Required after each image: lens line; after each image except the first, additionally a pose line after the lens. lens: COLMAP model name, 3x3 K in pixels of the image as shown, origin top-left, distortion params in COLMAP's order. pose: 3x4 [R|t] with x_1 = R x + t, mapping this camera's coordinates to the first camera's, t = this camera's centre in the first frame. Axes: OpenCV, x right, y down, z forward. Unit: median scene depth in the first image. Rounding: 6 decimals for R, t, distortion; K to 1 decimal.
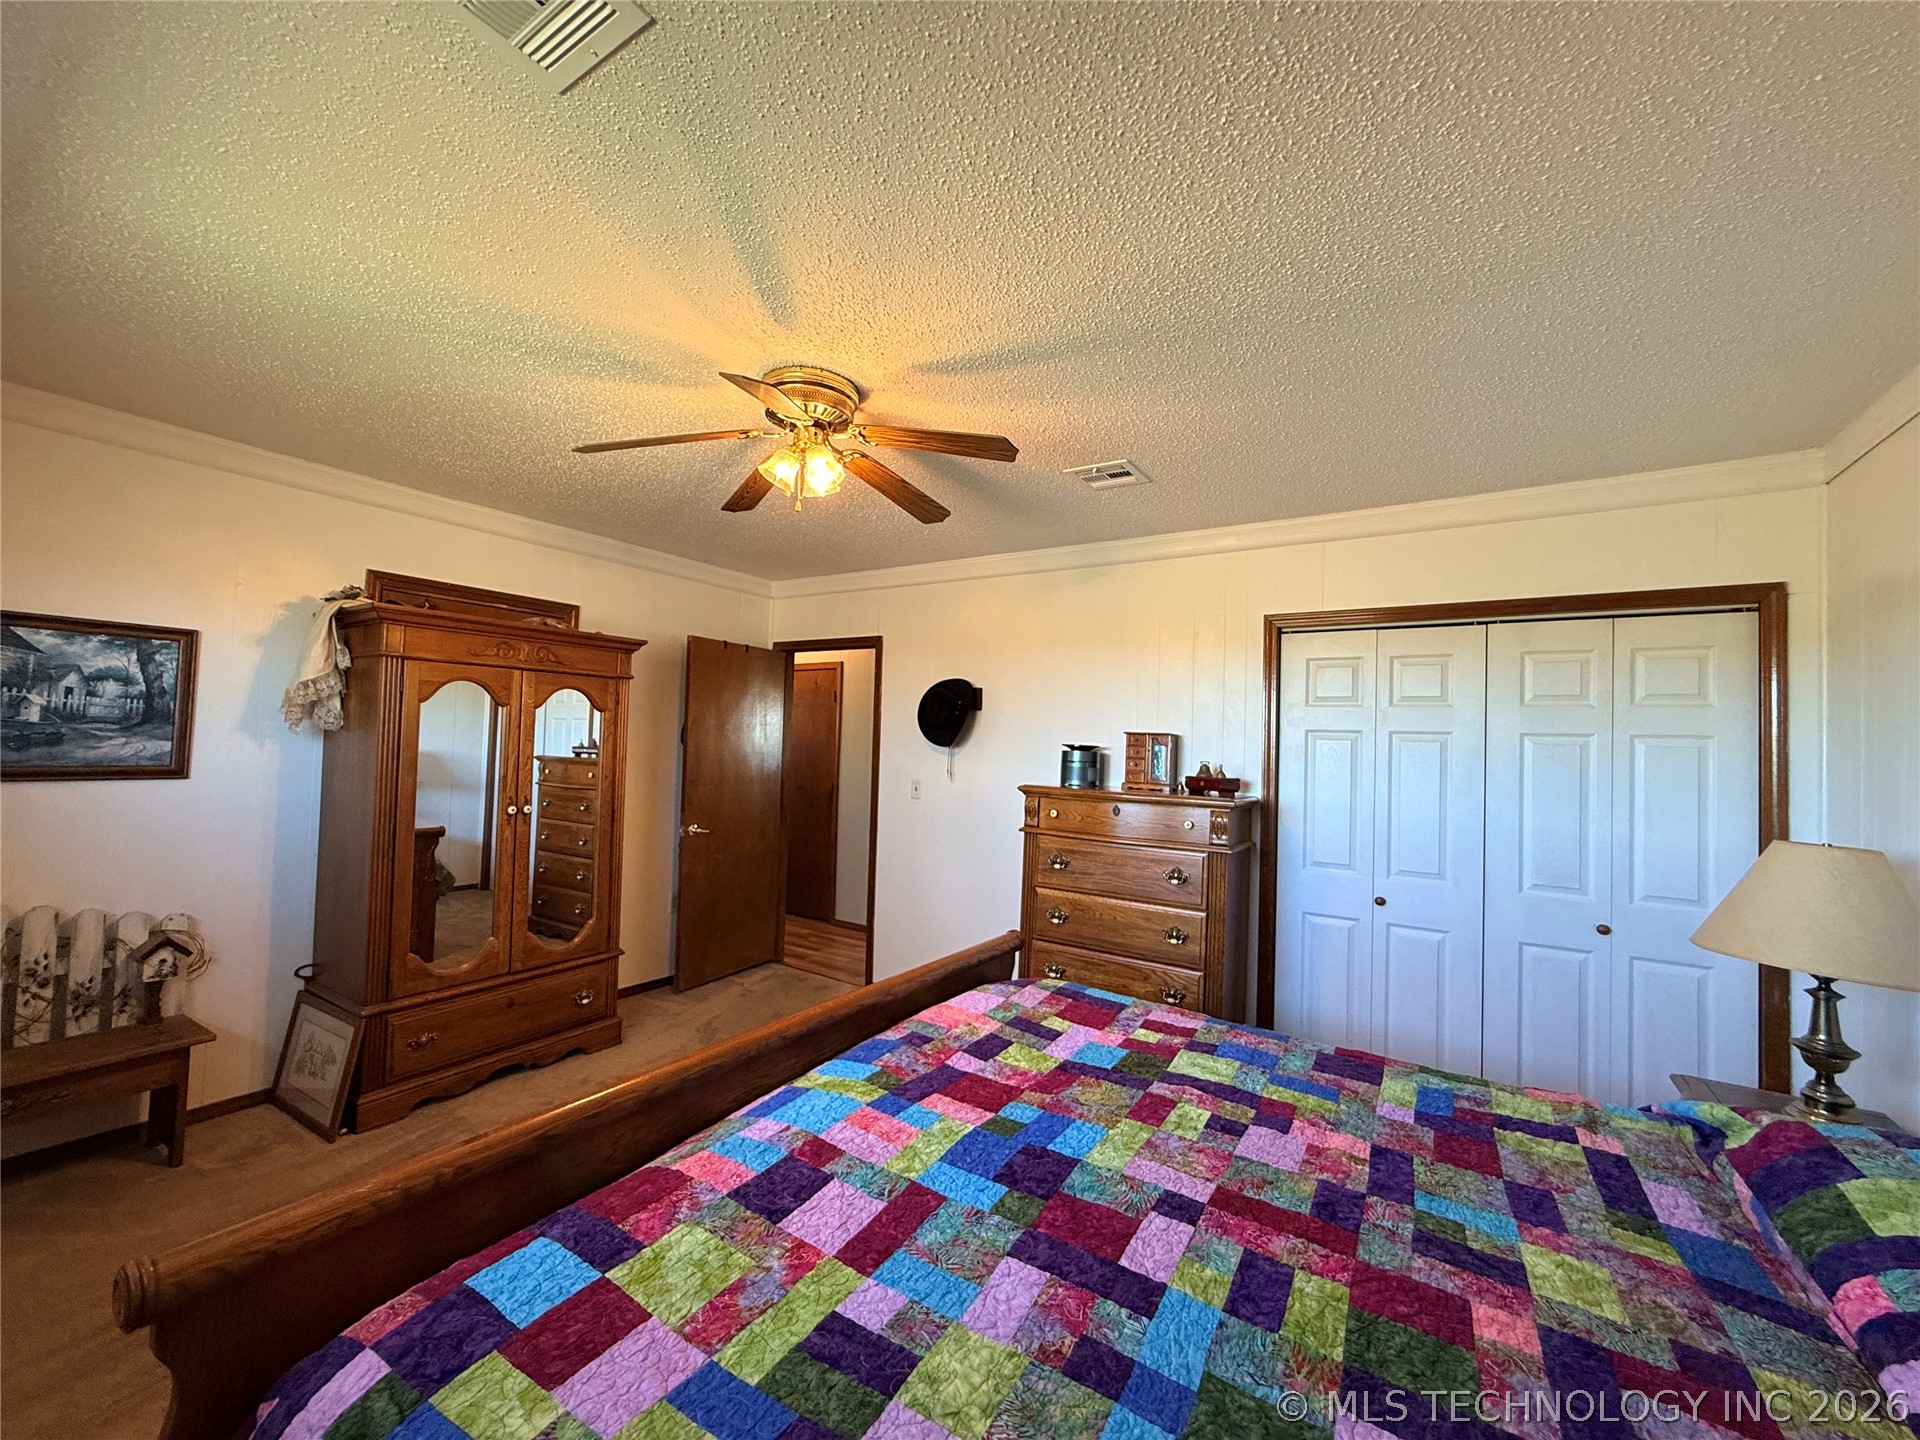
lens RADIAL K [[766.6, 0, 952.2], [0, 766.6, 720.5], [0, 0, 1]] dist [-0.000833, 0.000364]
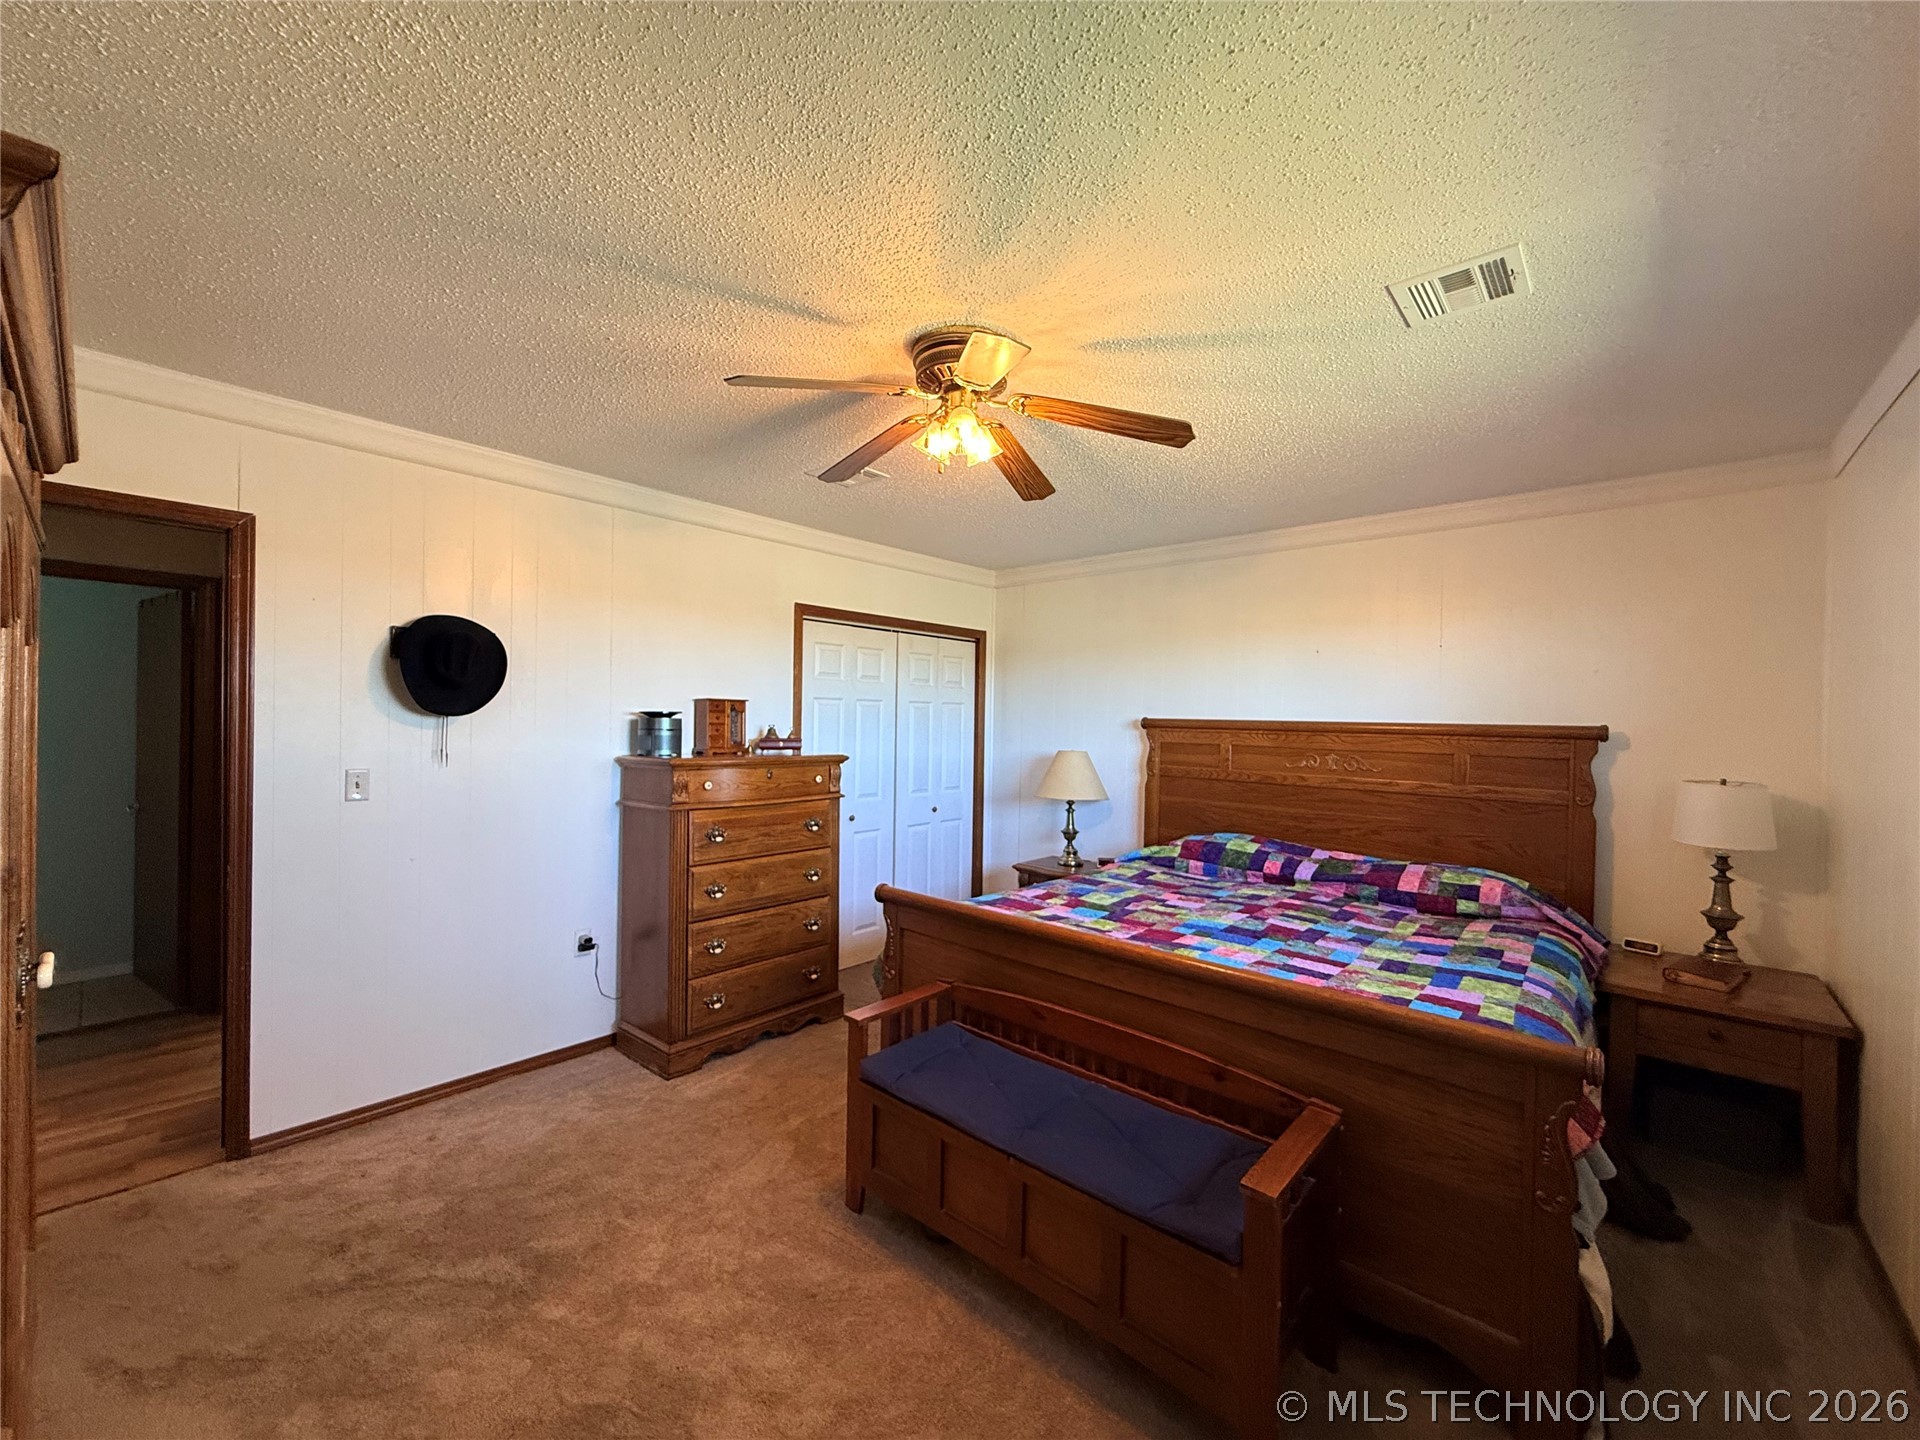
lens RADIAL K [[766.6, 0, 952.2], [0, 766.6, 720.5], [0, 0, 1]] dist [-0.000833, 0.000364]
pose [[0.149783, -0.032716, 0.988177, -1.608084], [-0.042689, 0.998306, 0.039522, -0.019689], [-0.987797, -0.048104, 0.148133, 1.197955]]
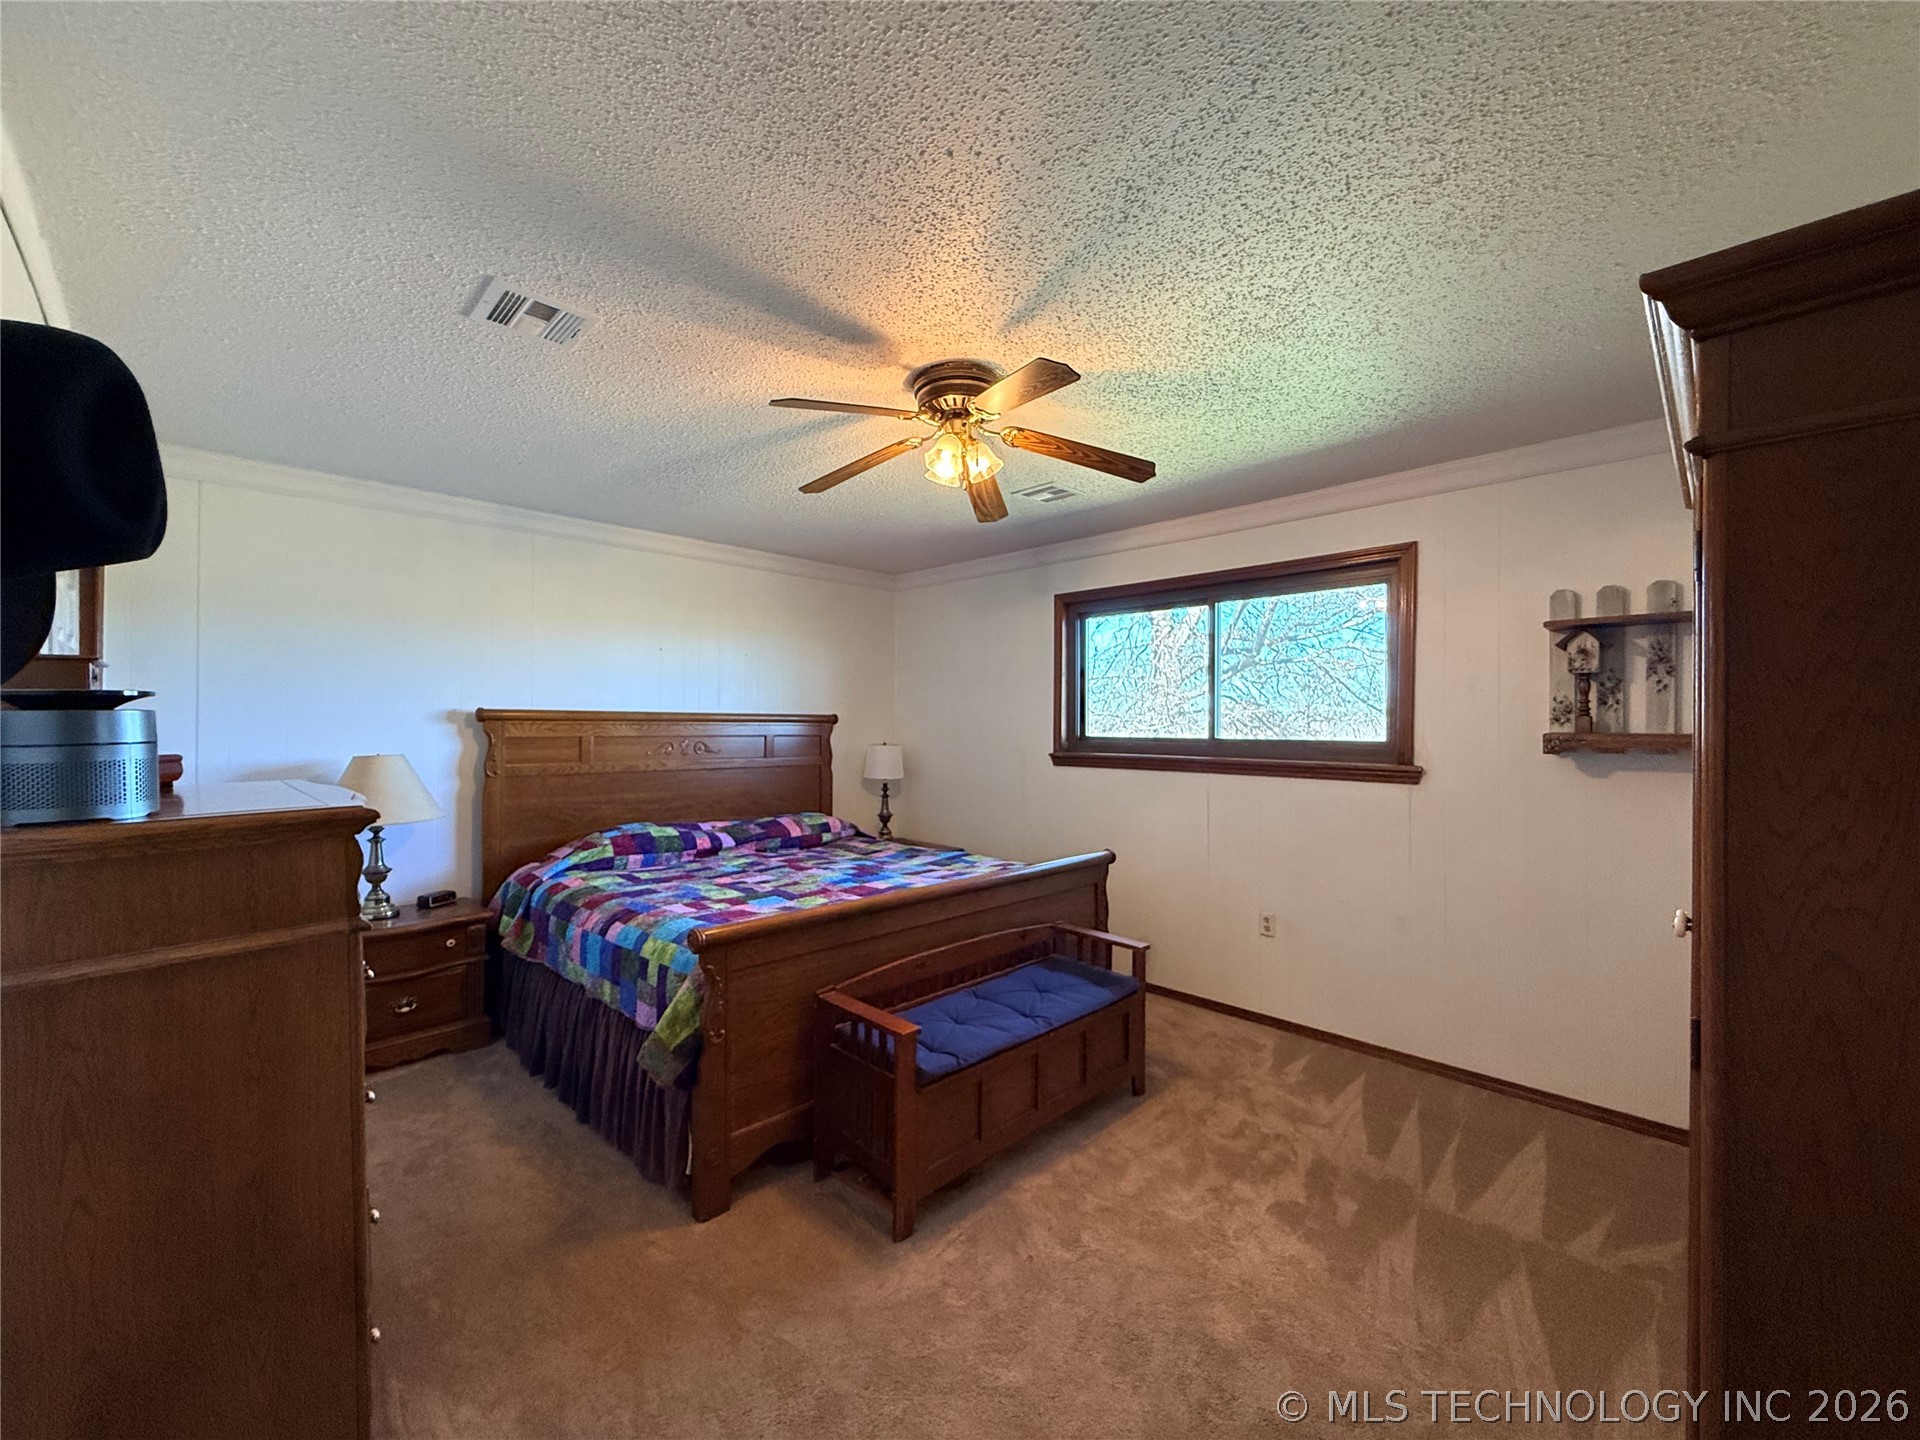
lens RADIAL K [[766.6, 0, 952.2], [0, 766.6, 720.5], [0, 0, 1]] dist [-0.000833, 0.000364]
pose [[-0.976189, -0.036643, 0.213802, -0.584038], [-0.042901, 0.998774, -0.024699, 0.084548], [-0.212635, -0.033283, -0.976565, 2.868653]]
